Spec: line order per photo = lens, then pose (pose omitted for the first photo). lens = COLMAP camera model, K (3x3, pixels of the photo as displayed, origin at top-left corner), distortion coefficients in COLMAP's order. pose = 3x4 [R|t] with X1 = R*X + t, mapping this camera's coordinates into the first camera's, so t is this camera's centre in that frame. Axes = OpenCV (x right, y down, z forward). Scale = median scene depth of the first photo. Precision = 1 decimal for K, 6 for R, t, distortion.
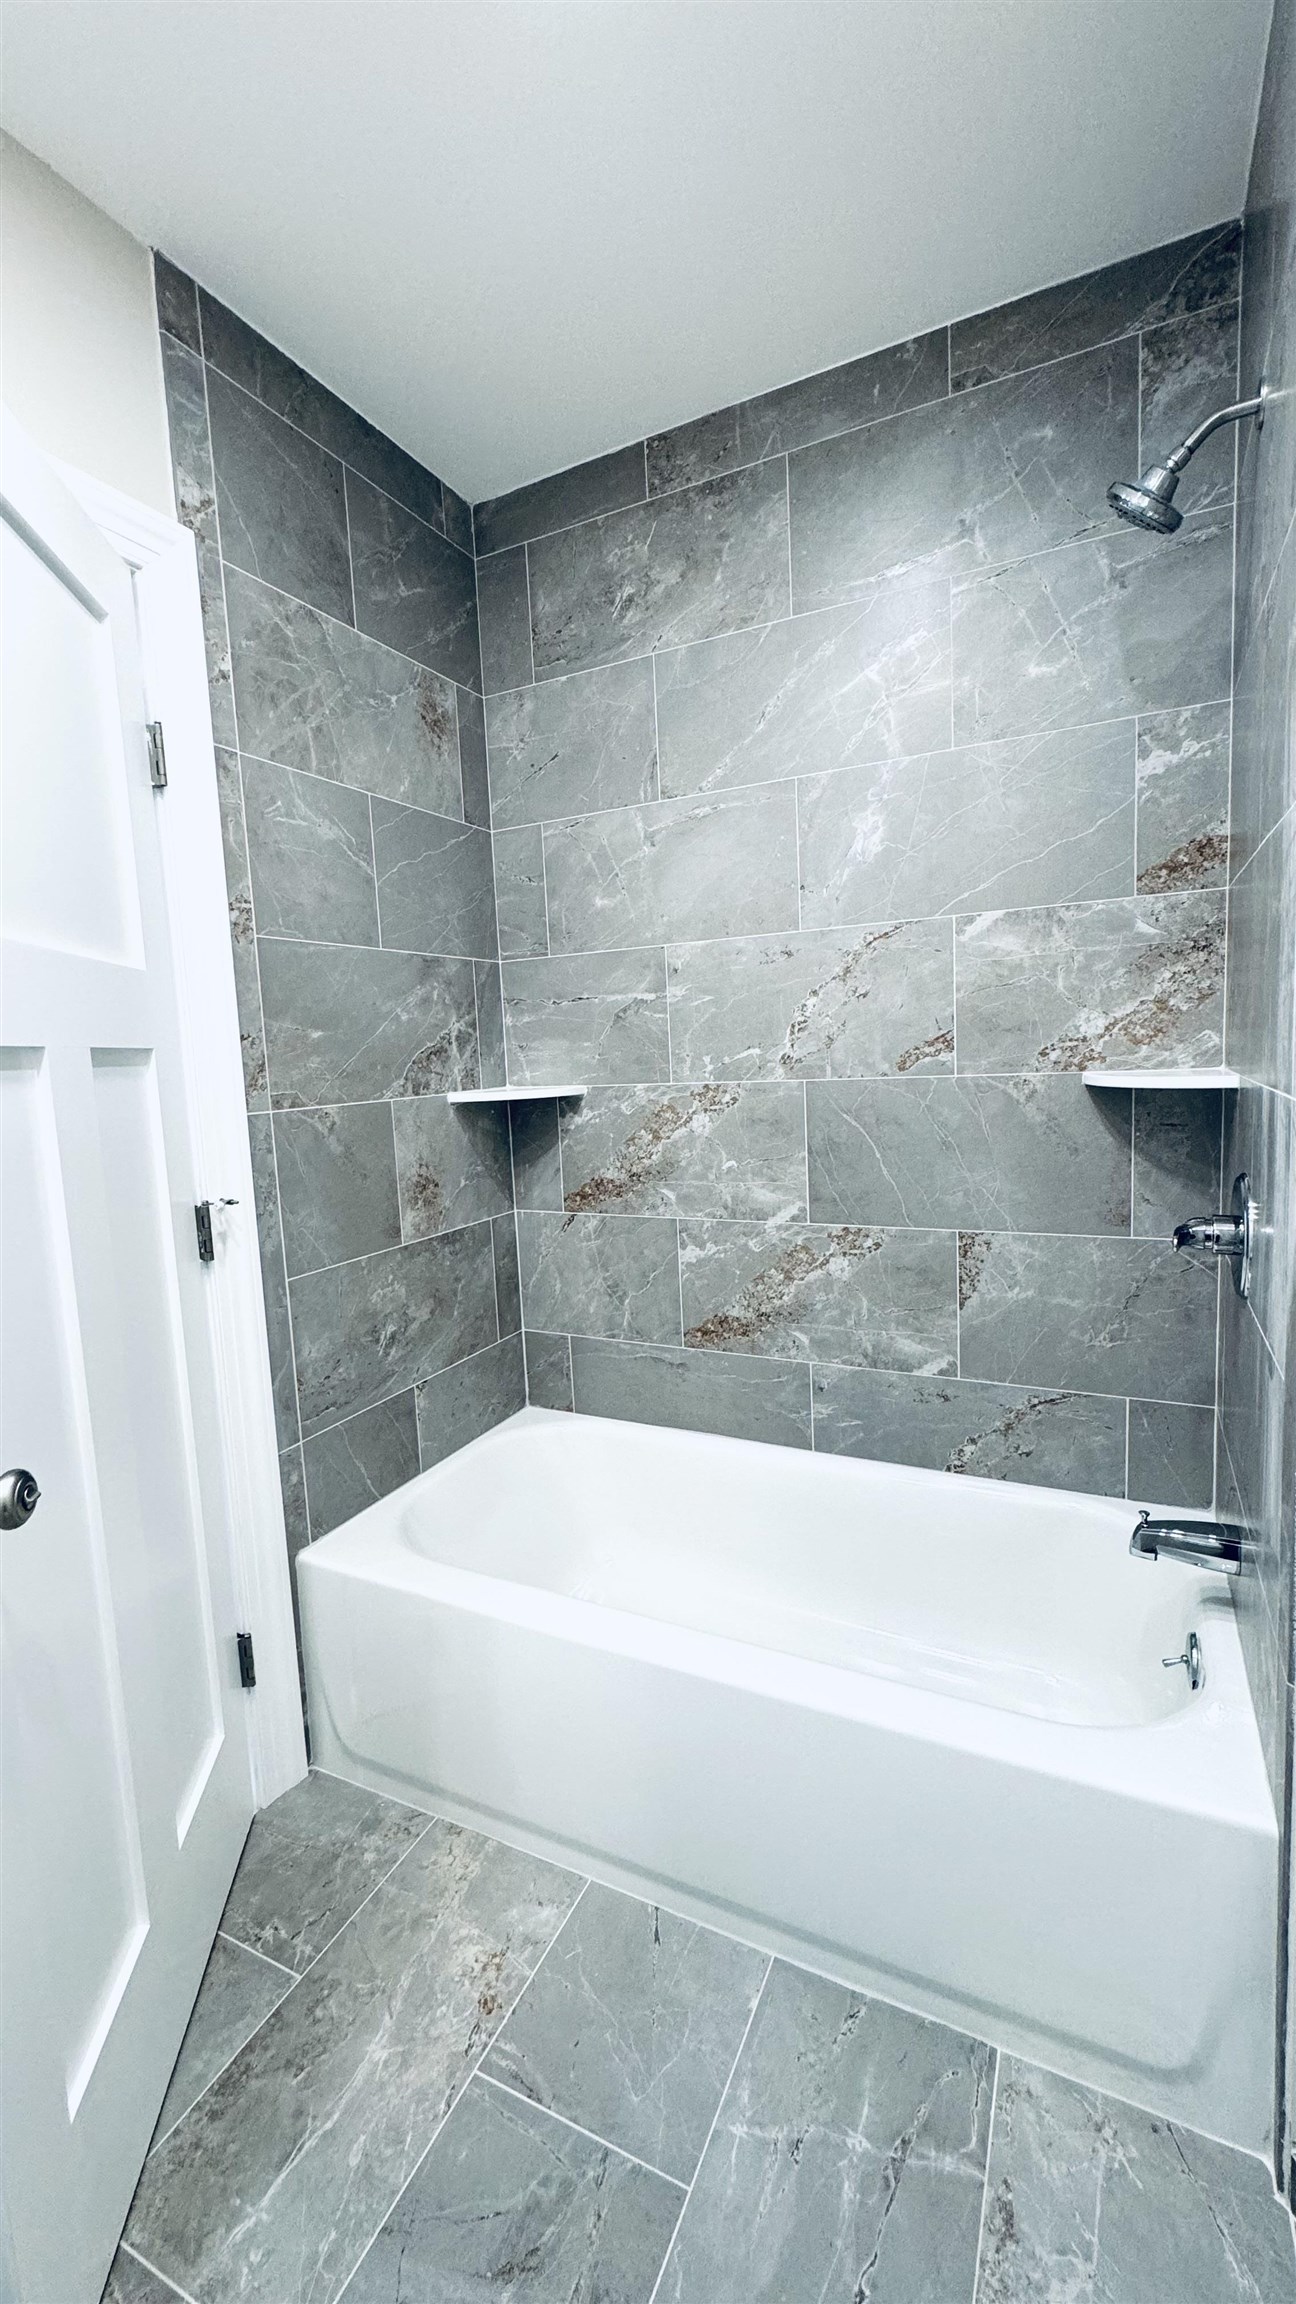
lens RADIAL K [[922.4, 0, 653.1], [0, 922.4, 1152.8], [0, 0, 1]] dist [-0.004394, 0.000819]
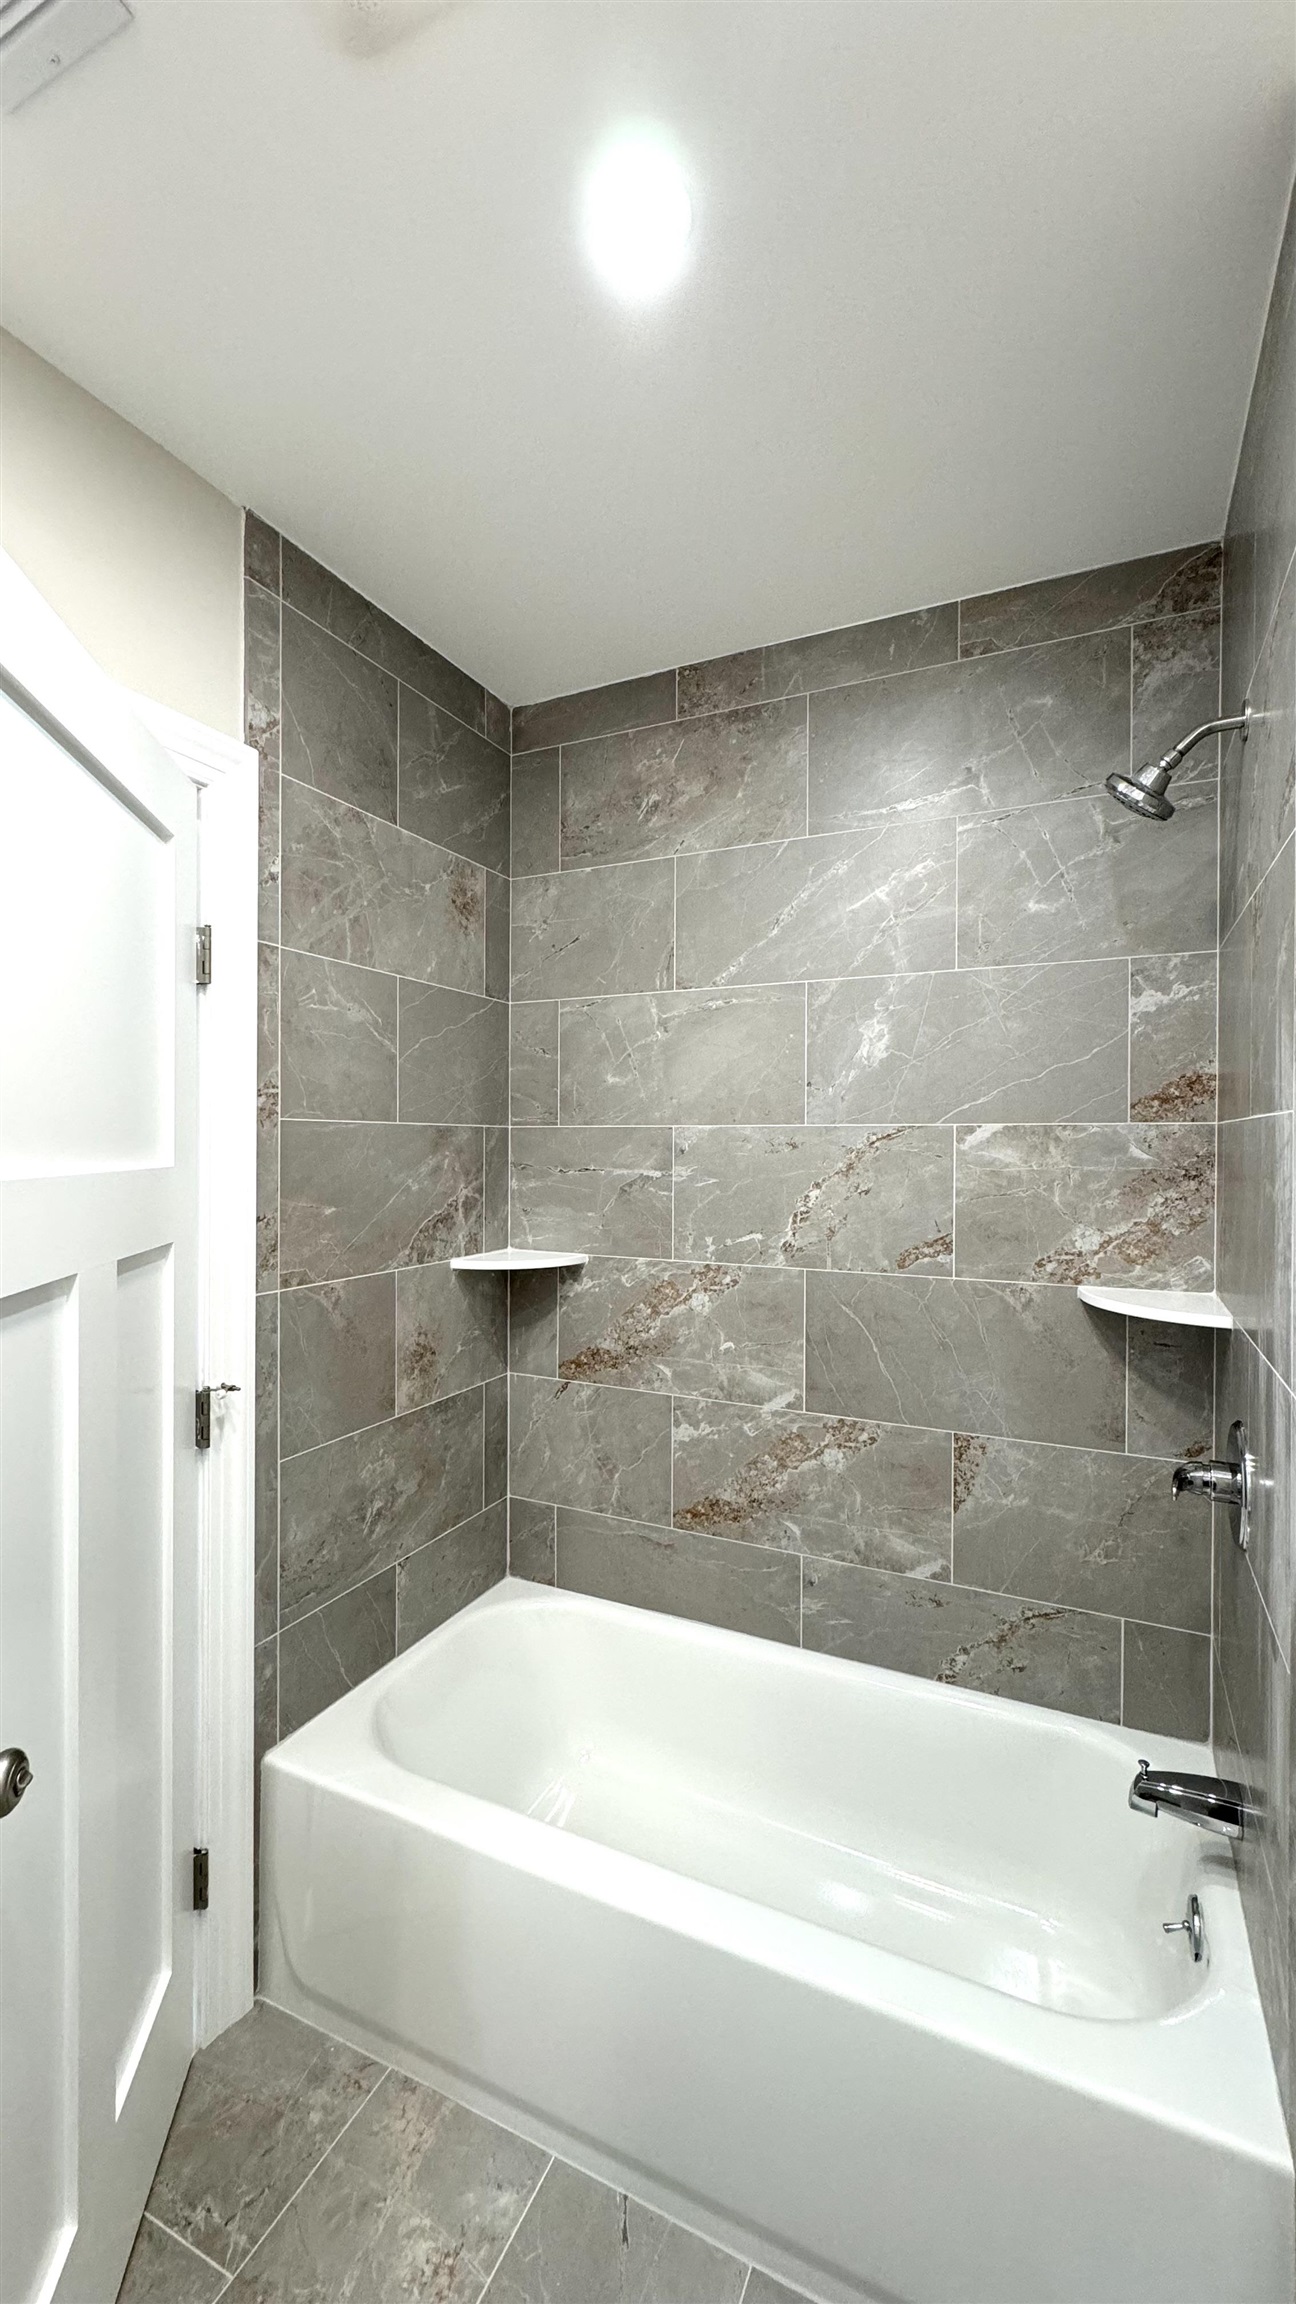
lens RADIAL K [[922.4, 0, 652.8], [0, 922.4, 1149.4], [0, 0, 1]] dist [-0.004394, 0.000819]
pose [[0.998592, 0.050253, 0.016976, -0.032202], [-0.048196, 0.993279, -0.105236, -0.112118], [-0.022151, 0.104270, 0.994302, -0.024592]]
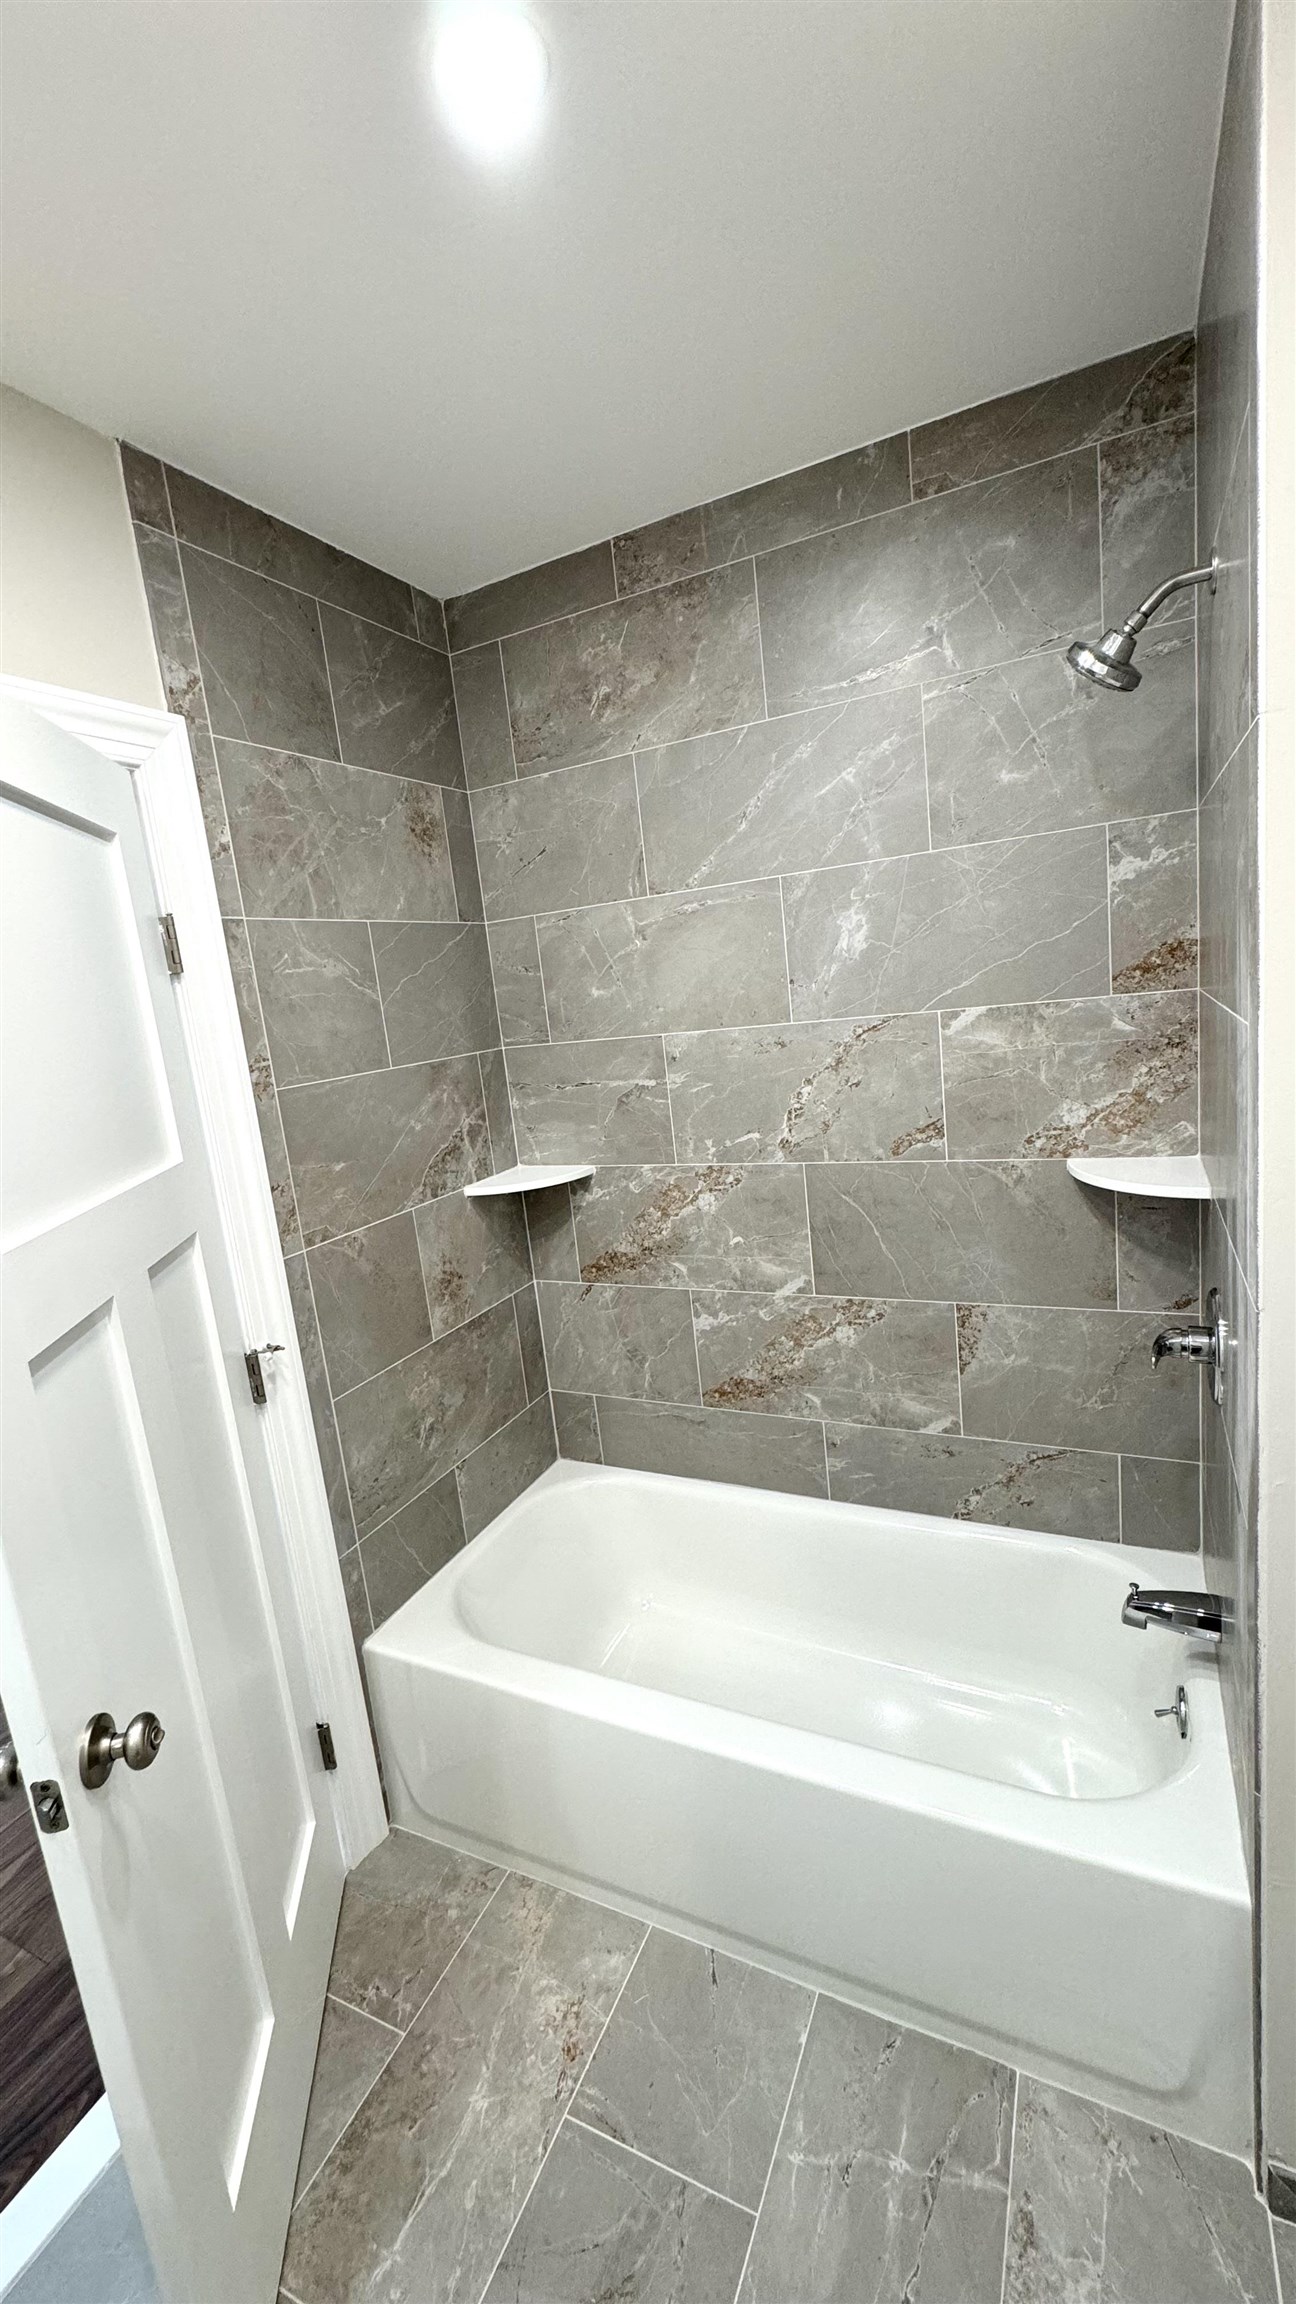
lens RADIAL K [[922.4, 0, 652.6], [0, 922.4, 1150.5], [0, 0, 1]] dist [-0.004394, 0.000819]
pose [[0.997990, -0.063205, -0.004534, -0.001618], [0.063366, 0.995844, 0.065424, -0.204266], [0.000380, -0.065580, 0.997847, -0.053771]]
